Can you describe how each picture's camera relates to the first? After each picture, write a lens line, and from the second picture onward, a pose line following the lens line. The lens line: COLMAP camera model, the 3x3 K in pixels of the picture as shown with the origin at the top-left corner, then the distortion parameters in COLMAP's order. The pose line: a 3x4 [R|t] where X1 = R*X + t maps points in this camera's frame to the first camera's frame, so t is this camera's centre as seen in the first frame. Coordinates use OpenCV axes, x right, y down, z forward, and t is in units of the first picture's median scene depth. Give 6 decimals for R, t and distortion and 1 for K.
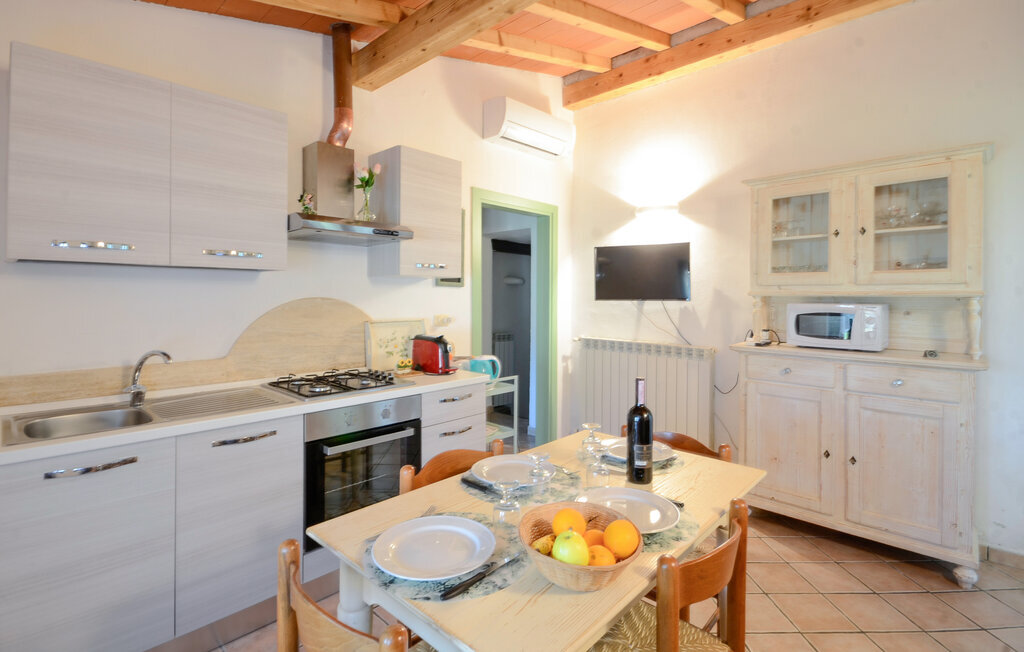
lens RADIAL K [[484.0, 0, 508.8], [0, 484.0, 299.8], [0, 0, 1]] dist [0.000983, 0.000209]
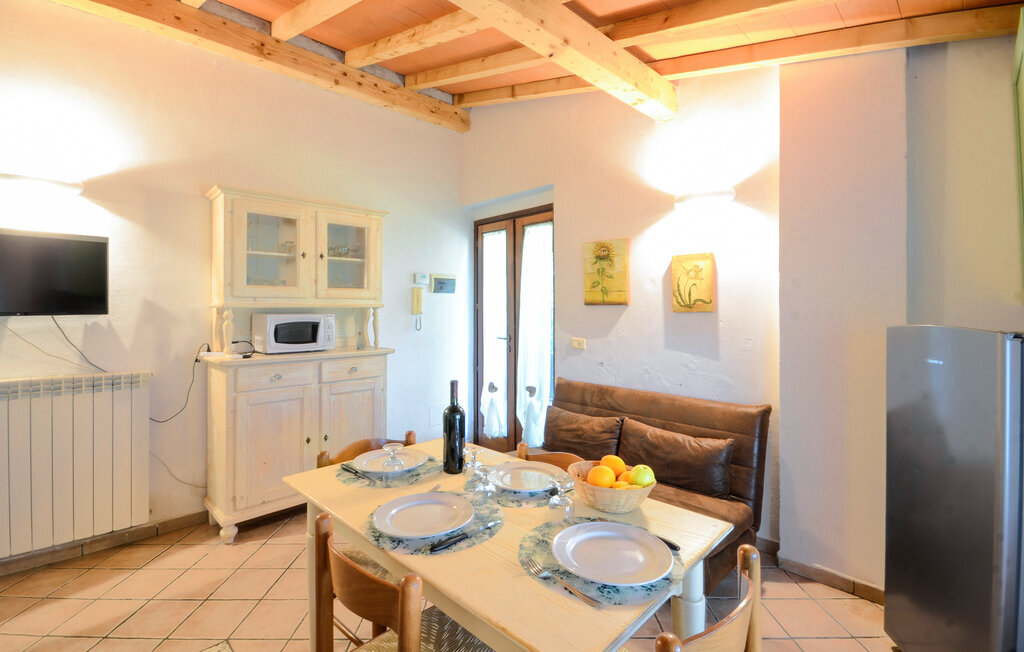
lens RADIAL K [[456.7, 0, 508.7], [0, 456.7, 311.3], [0, 0, 1]] dist [-0.001160, -0.000266]
pose [[0.021386, -0.012894, 0.999688, -0.389969], [0.011760, 0.999851, 0.012644, -0.006089], [-0.999702, 0.011486, 0.021535, 0.414111]]
